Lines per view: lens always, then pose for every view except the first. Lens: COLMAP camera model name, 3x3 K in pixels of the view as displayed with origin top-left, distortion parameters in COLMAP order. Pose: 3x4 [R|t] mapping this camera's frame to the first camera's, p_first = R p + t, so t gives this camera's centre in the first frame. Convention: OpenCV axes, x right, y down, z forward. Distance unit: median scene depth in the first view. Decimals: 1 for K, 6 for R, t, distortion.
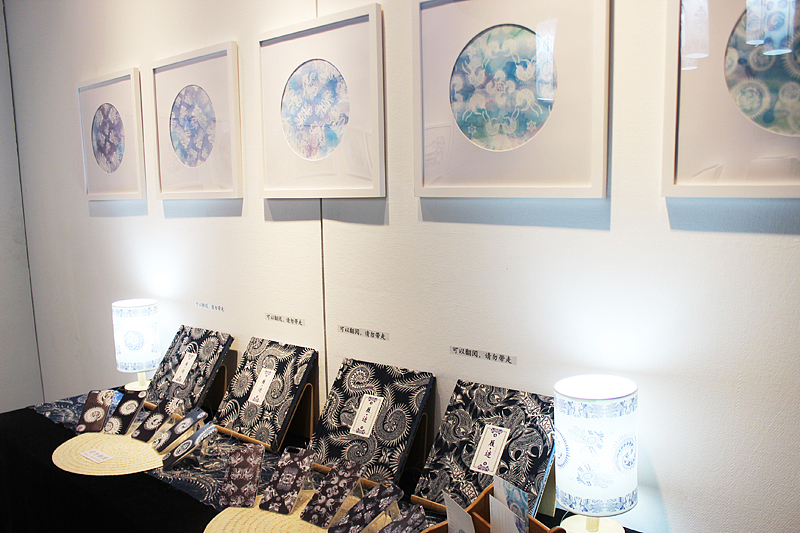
lens RADIAL K [[655.5, 0, 400.0], [0, 655.5, 266.5], [0, 0, 1]] dist [-0.123279, 0.099272]
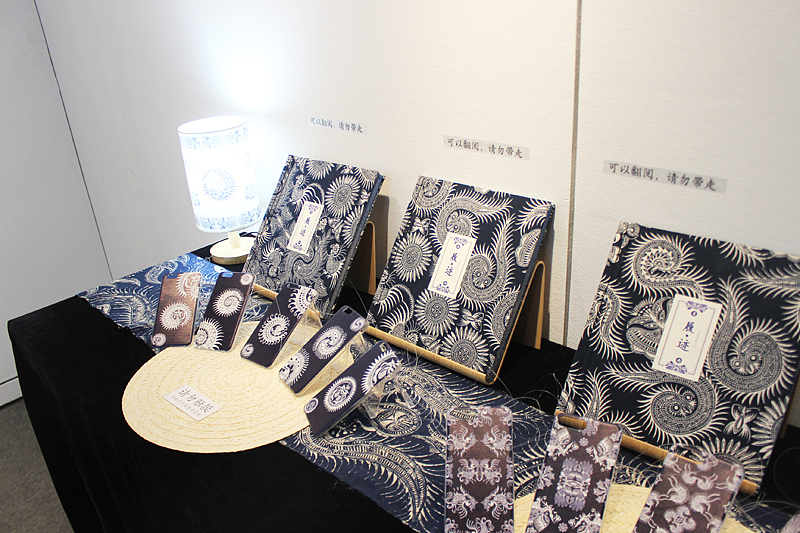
lens RADIAL K [[699.5, 0, 400.0], [0, 699.5, 266.5], [0, 0, 1]] dist [-0.155380, 0.130971]
pose [[0.994302, -0.017066, -0.105224, -0.200961], [0.047879, 0.953428, 0.297796, -0.002510], [0.095241, -0.301137, 0.948813, 0.420271]]
